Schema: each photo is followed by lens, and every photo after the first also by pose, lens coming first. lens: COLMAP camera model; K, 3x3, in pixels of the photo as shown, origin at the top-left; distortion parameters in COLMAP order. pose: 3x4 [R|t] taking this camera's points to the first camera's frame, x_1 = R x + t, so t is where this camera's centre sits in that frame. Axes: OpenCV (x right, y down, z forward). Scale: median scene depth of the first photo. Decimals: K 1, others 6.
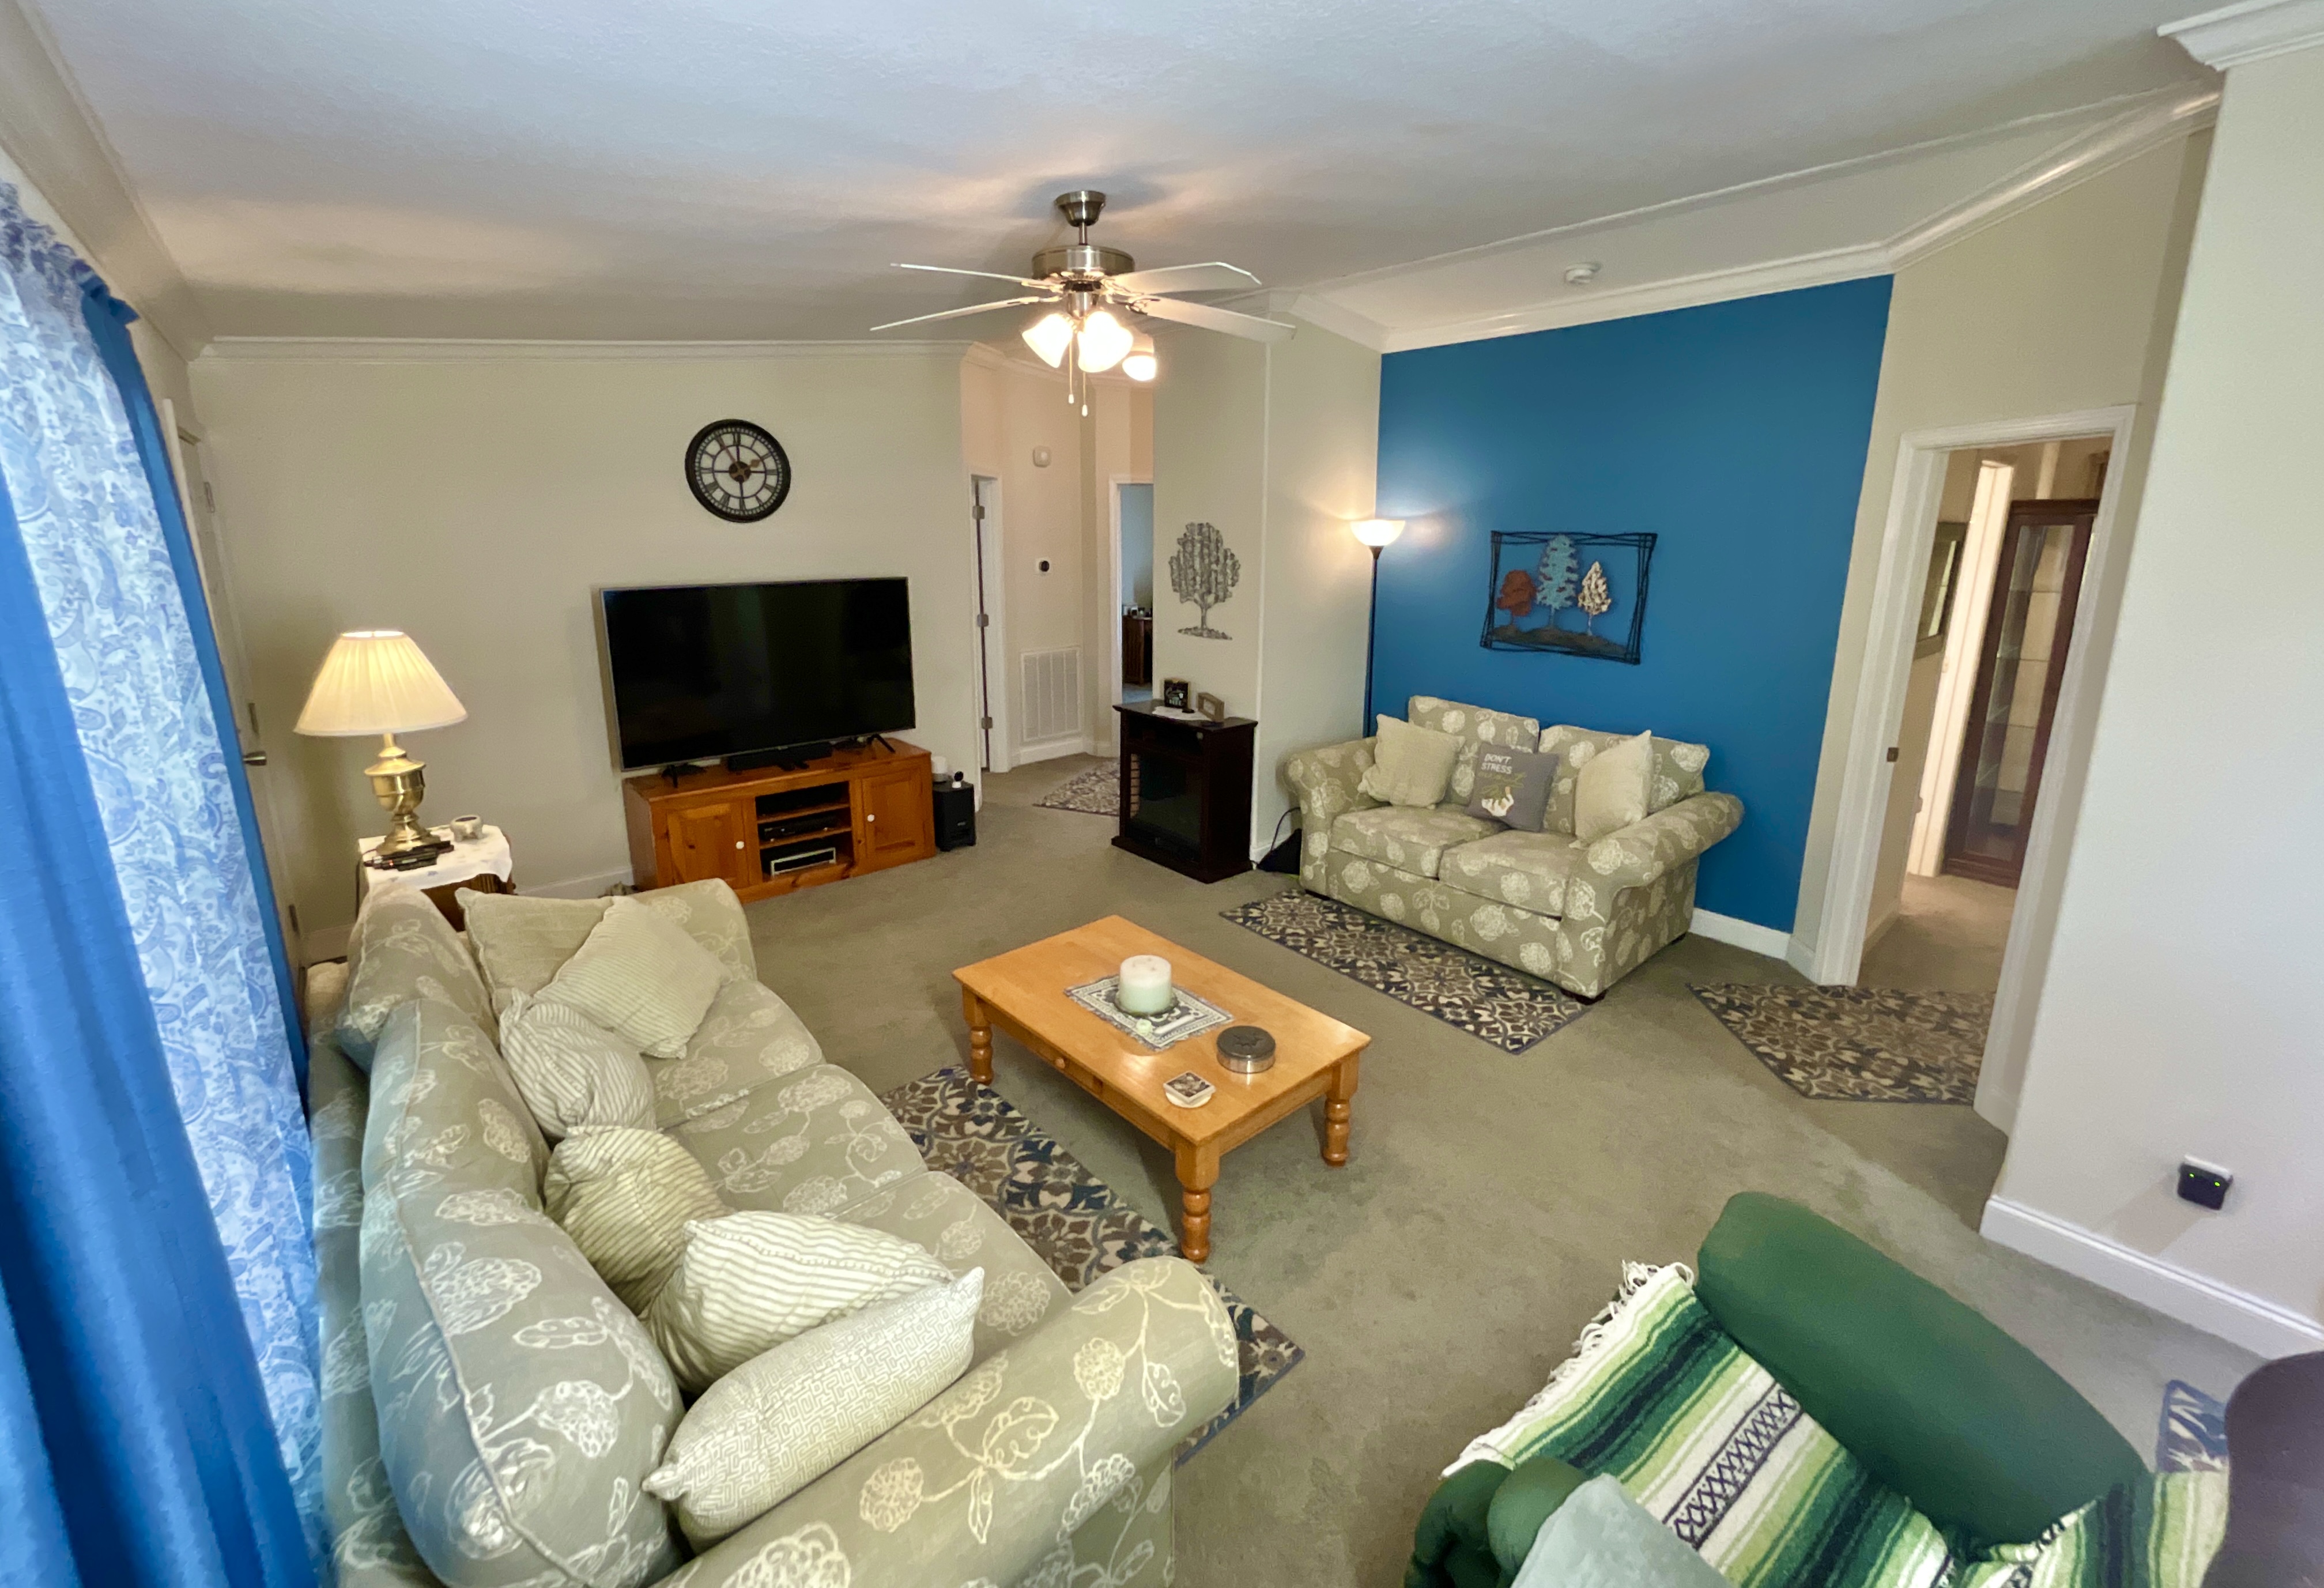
lens RADIAL K [[943.9, 0, 1161.2], [0, 943.9, 724.4], [0, 0, 1]] dist [0.000342, -0.000017]
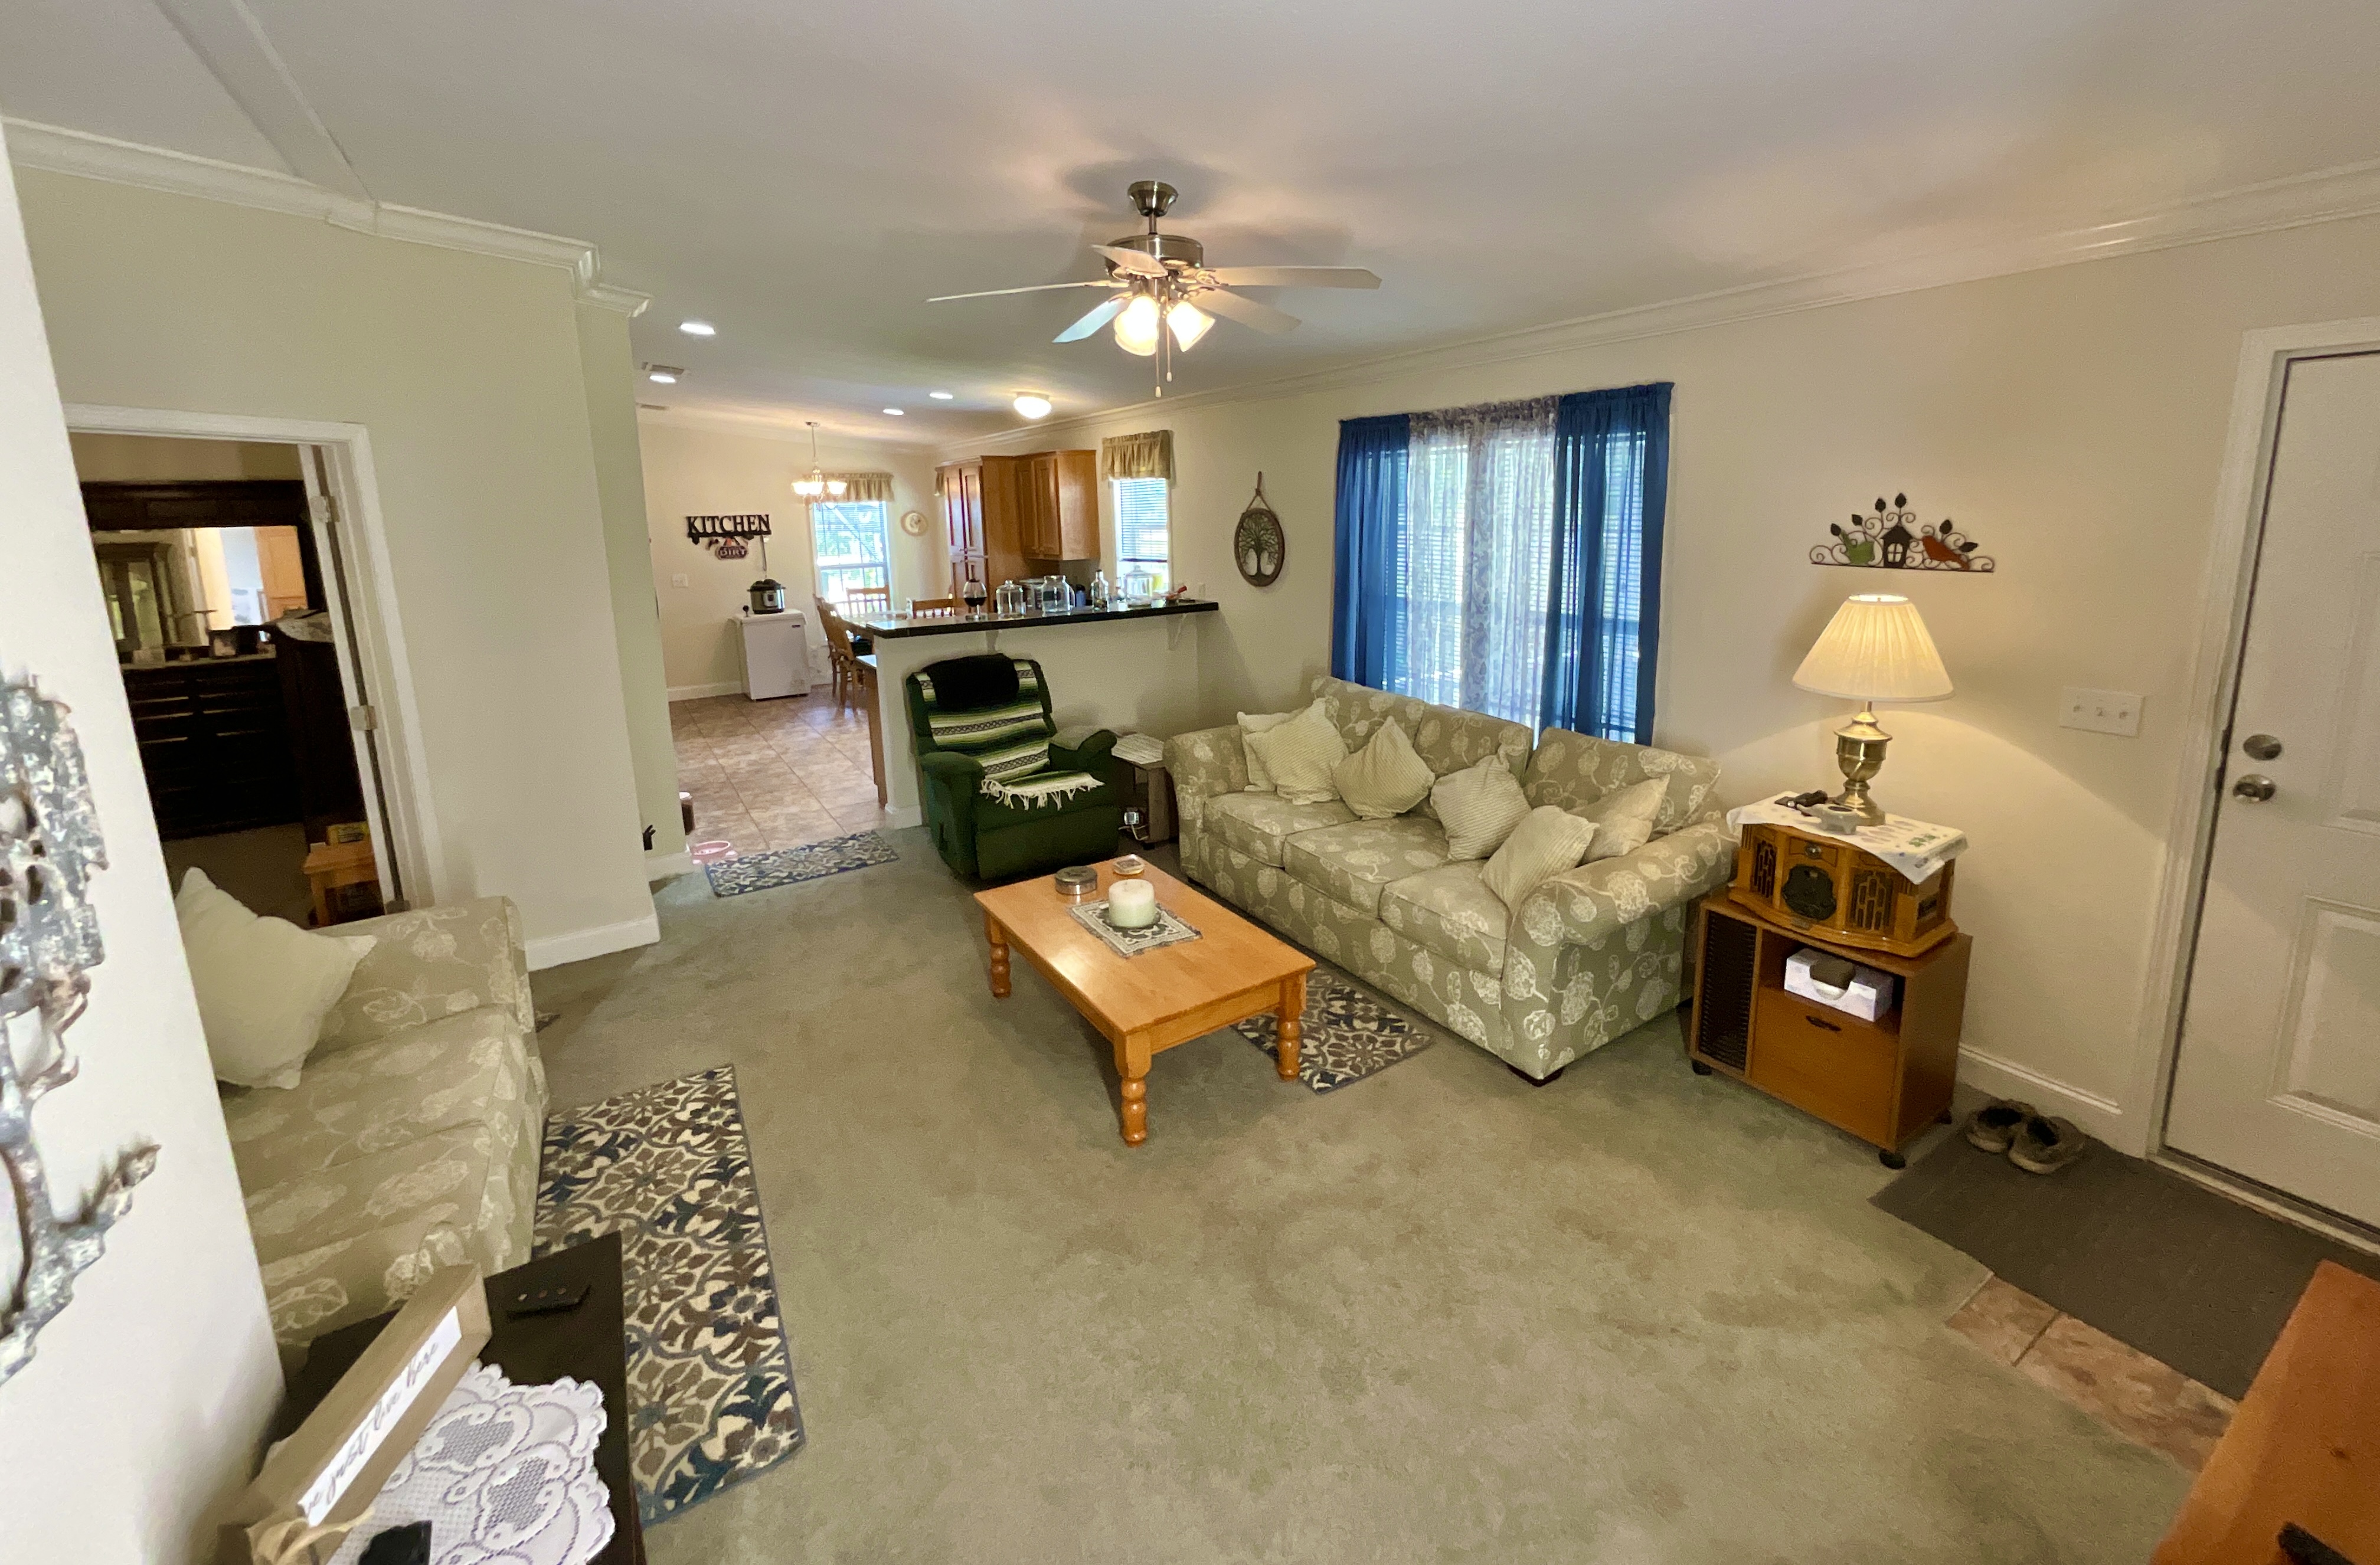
lens RADIAL K [[968.3, 0, 1192.8], [0, 968.3, 675.7], [0, 0, 1]] dist [0.001629, 0.000934]
pose [[-0.987019, -0.008487, 0.160376, -0.171796], [0.053397, 0.924449, 0.377548, -0.261075], [-0.151464, 0.381211, -0.911996, 1.225789]]
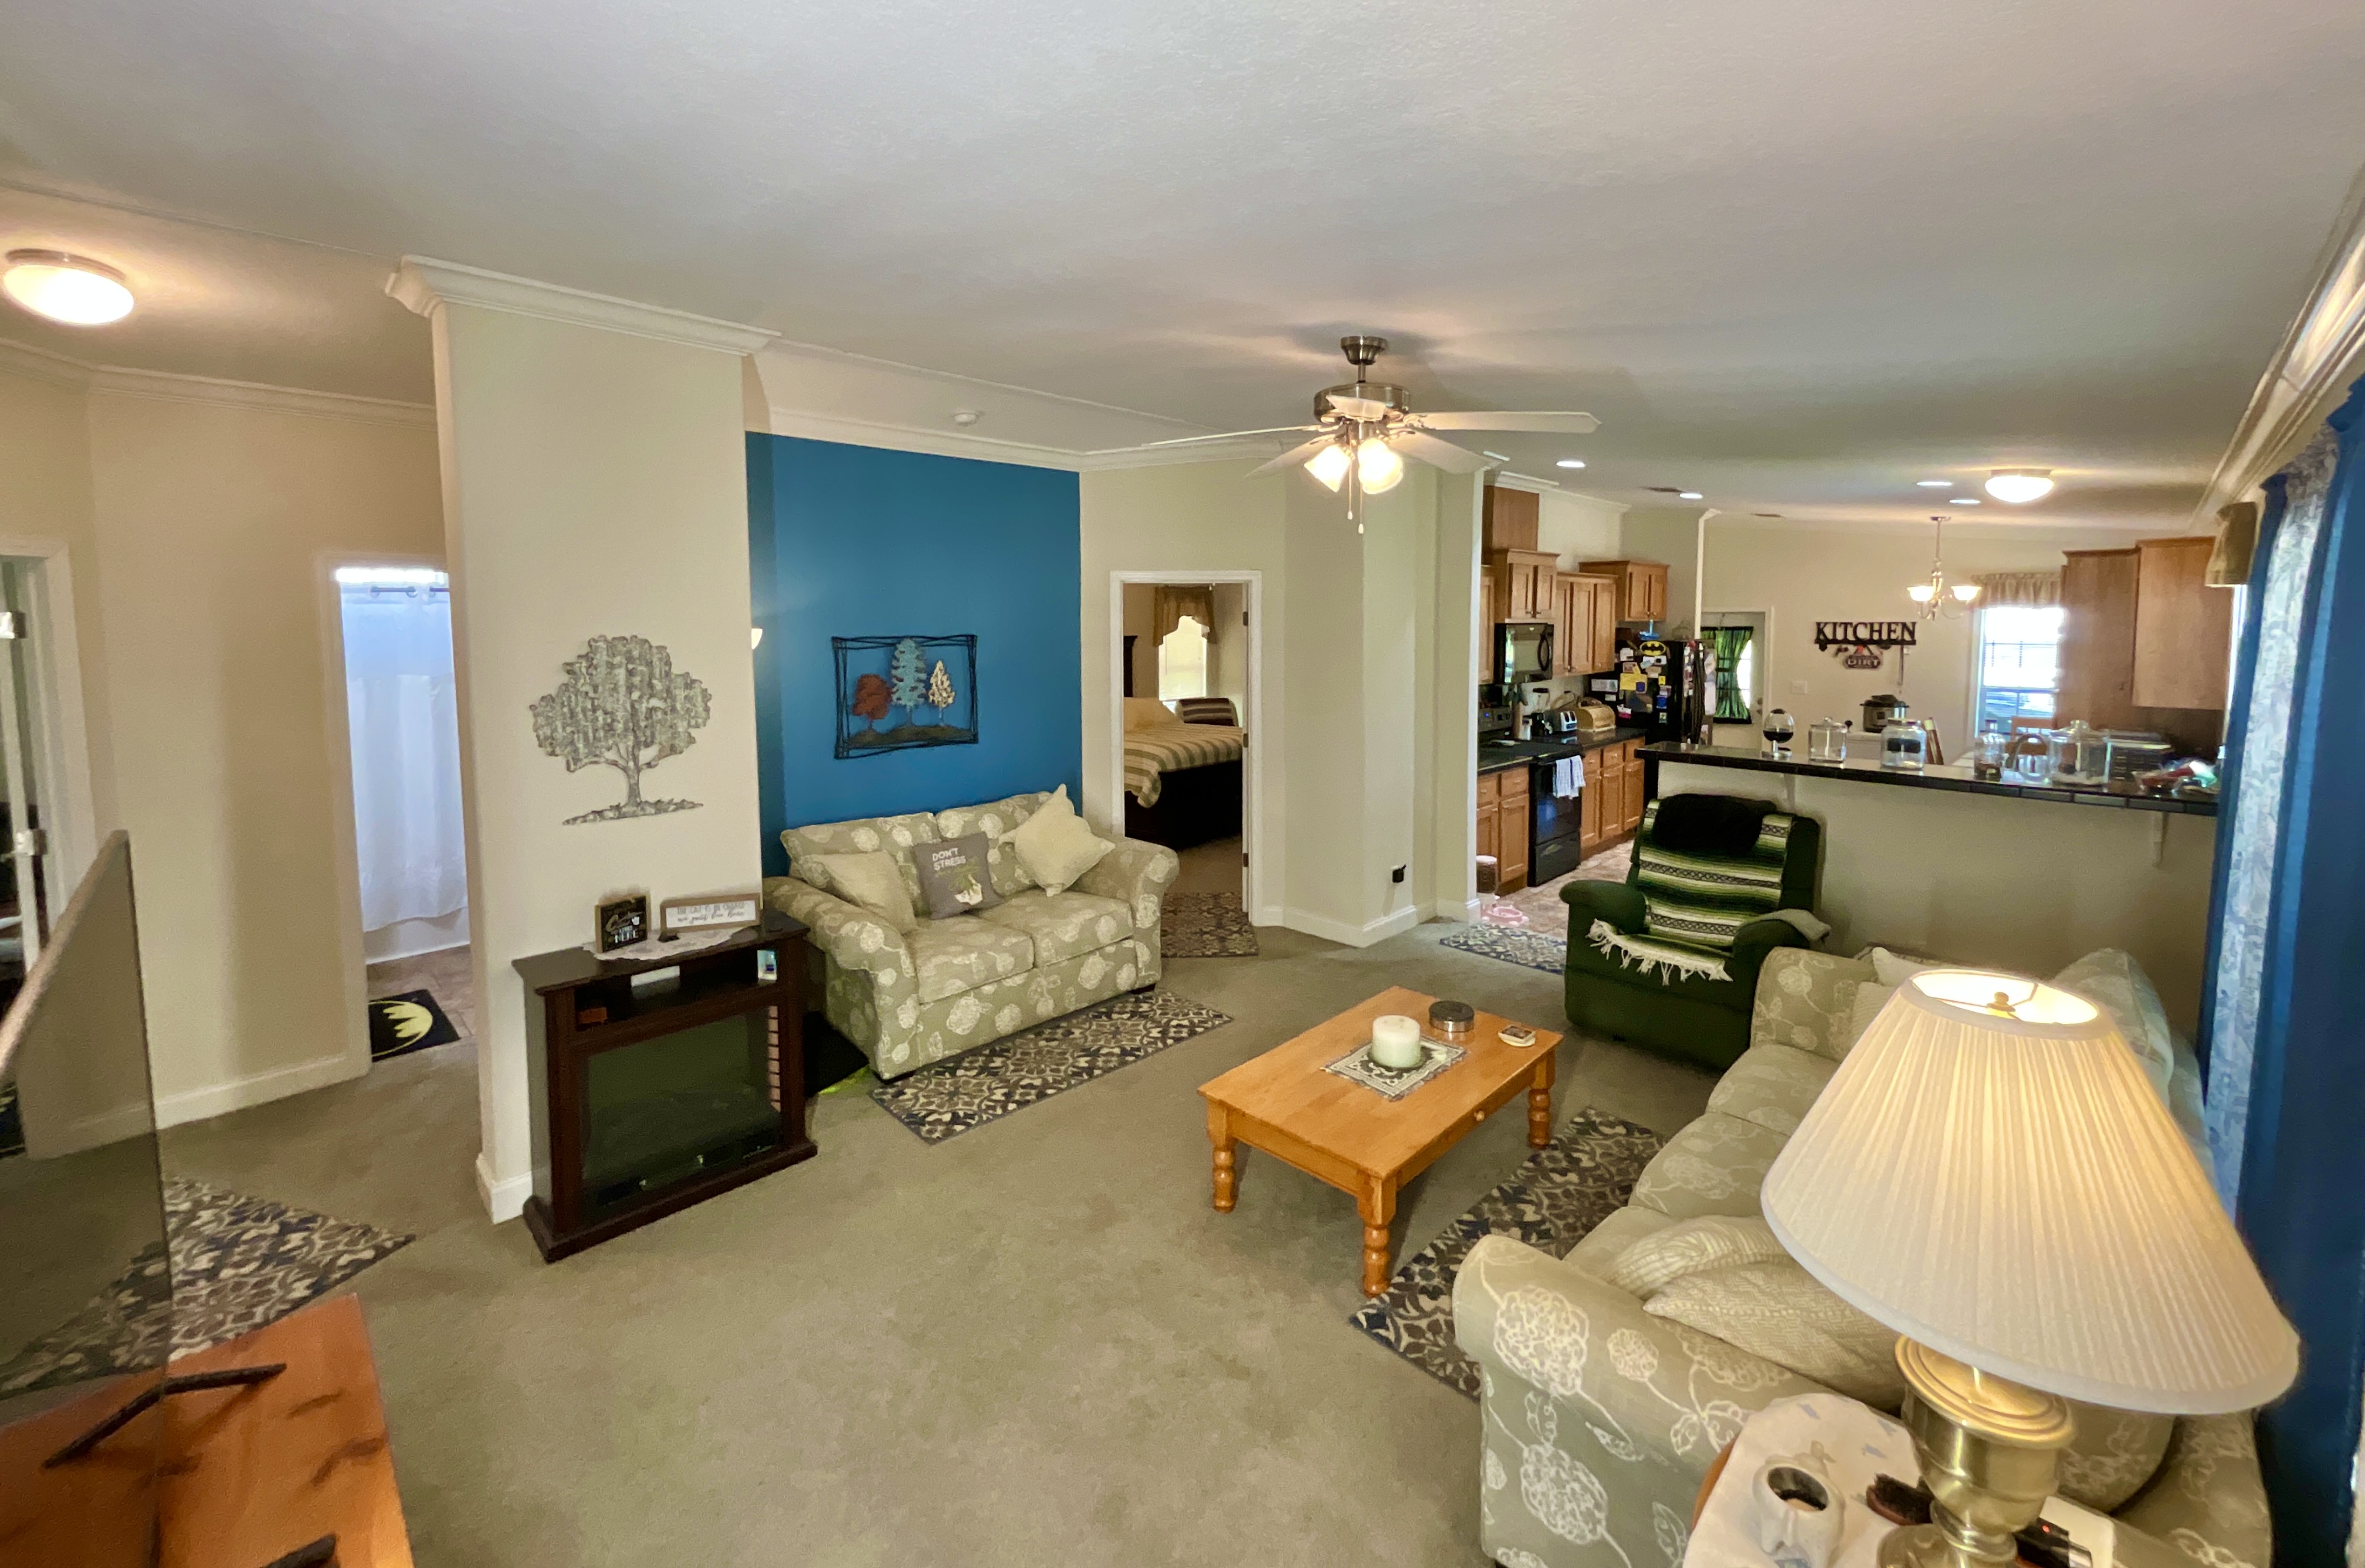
lens RADIAL K [[966.1, 0, 1188.6], [0, 966.1, 687.4], [0, 0, 1]] dist [-0.002776, 0.009737]
pose [[-0.070597, -0.074800, 0.994696, -0.685467], [0.215614, 0.972466, 0.088431, -0.174564], [-0.973923, 0.220713, -0.052525, 0.756681]]
